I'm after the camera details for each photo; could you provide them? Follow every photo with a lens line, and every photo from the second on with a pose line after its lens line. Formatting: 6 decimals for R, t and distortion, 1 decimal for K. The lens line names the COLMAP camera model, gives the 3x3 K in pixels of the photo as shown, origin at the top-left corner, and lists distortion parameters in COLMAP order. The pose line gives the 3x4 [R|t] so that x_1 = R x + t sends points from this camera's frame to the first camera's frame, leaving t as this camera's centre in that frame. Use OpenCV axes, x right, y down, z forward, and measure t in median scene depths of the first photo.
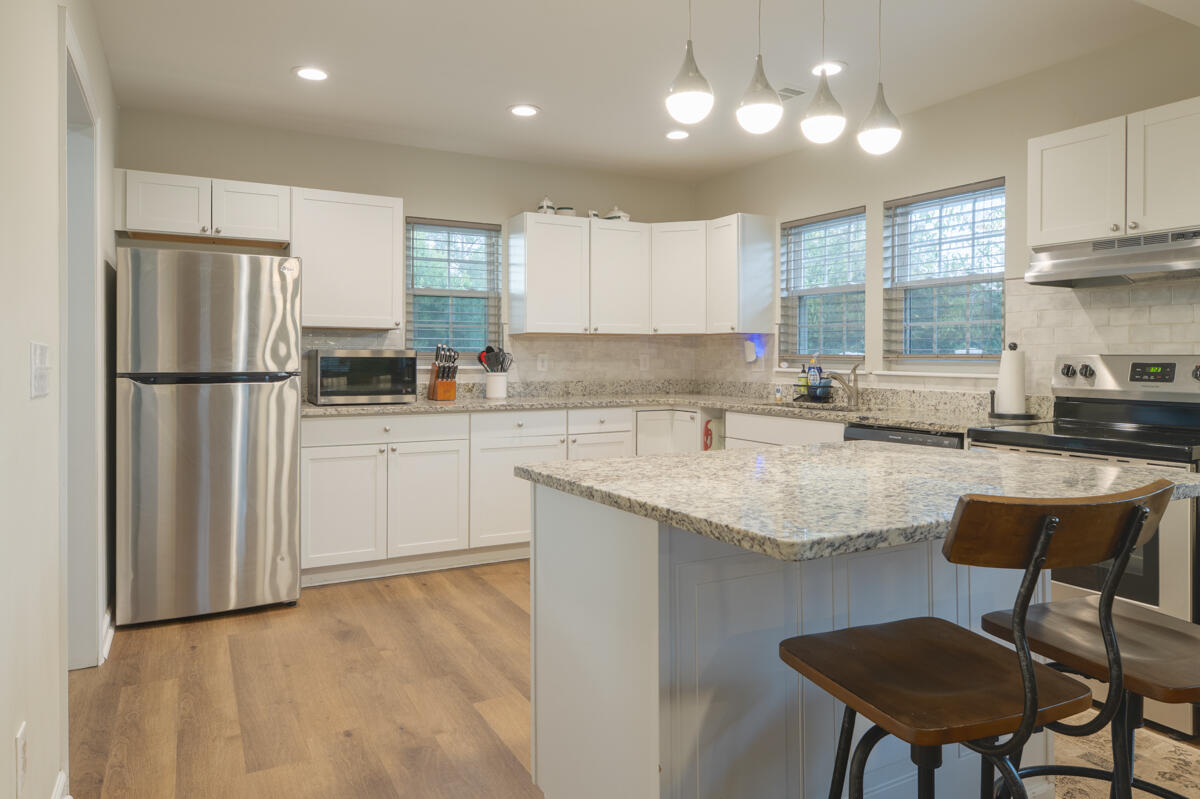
lens RADIAL K [[754.8, 0, 590.9], [0, 754.8, 361.3], [0, 0, 1]] dist [-0.000223, -0.001818]
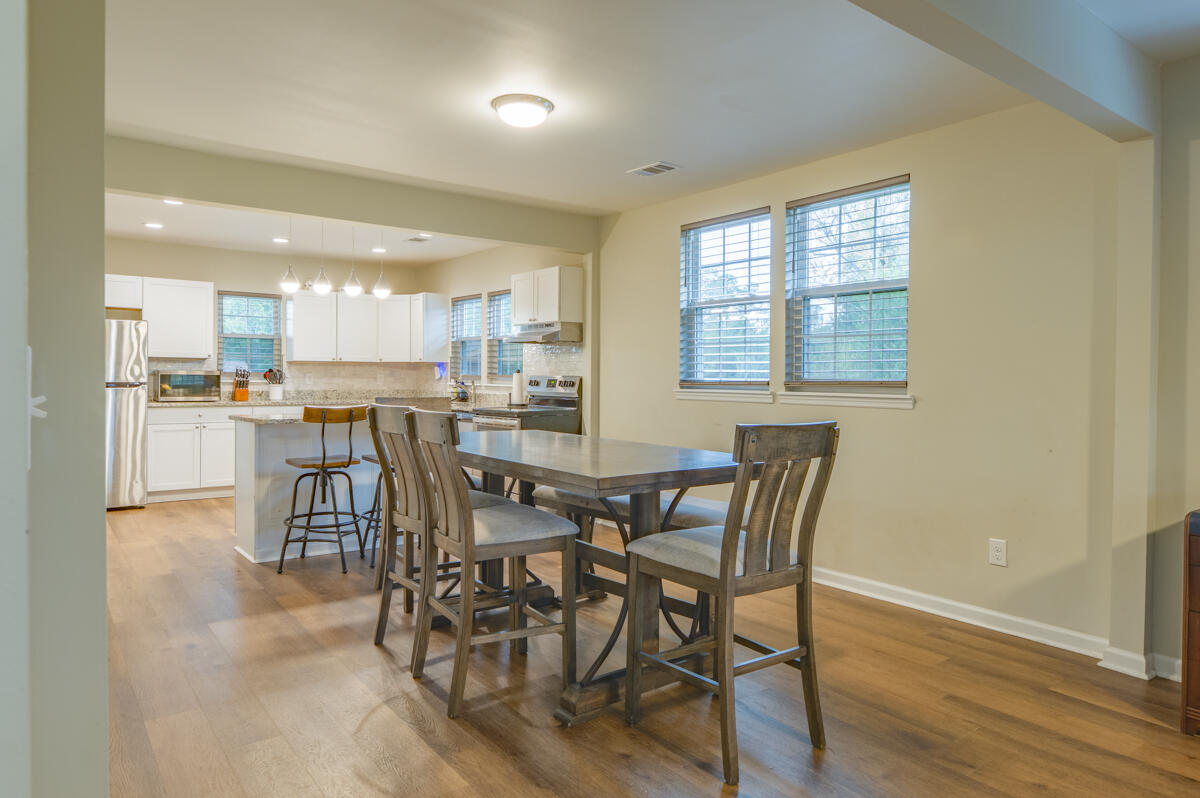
lens RADIAL K [[754.8, 0, 590.3], [0, 754.8, 380.7], [0, 0, 1]] dist [-0.000223, -0.001818]
pose [[0.989339, 0.006203, 0.145497, 0.345477], [-0.005963, 0.999980, -0.002087, 0.006690], [-0.145507, 0.001197, 0.989356, -0.811419]]
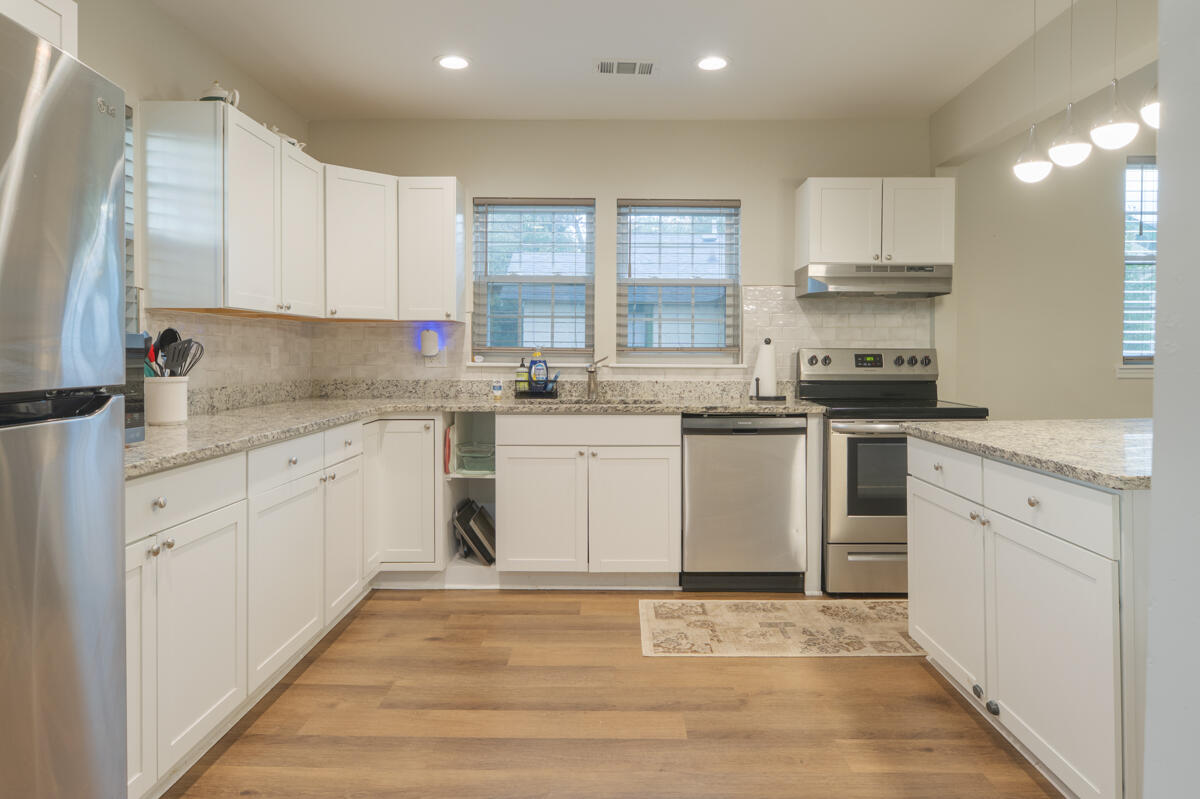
lens RADIAL K [[754.8, 0, 599.6], [0, 754.8, 362.1], [0, 0, 1]] dist [-0.000223, -0.001818]
pose [[0.487902, -0.011436, 0.872823, -0.489630], [0.004442, 0.999934, 0.010618, -0.000151], [-0.872887, -0.001303, 0.487921, 0.486420]]
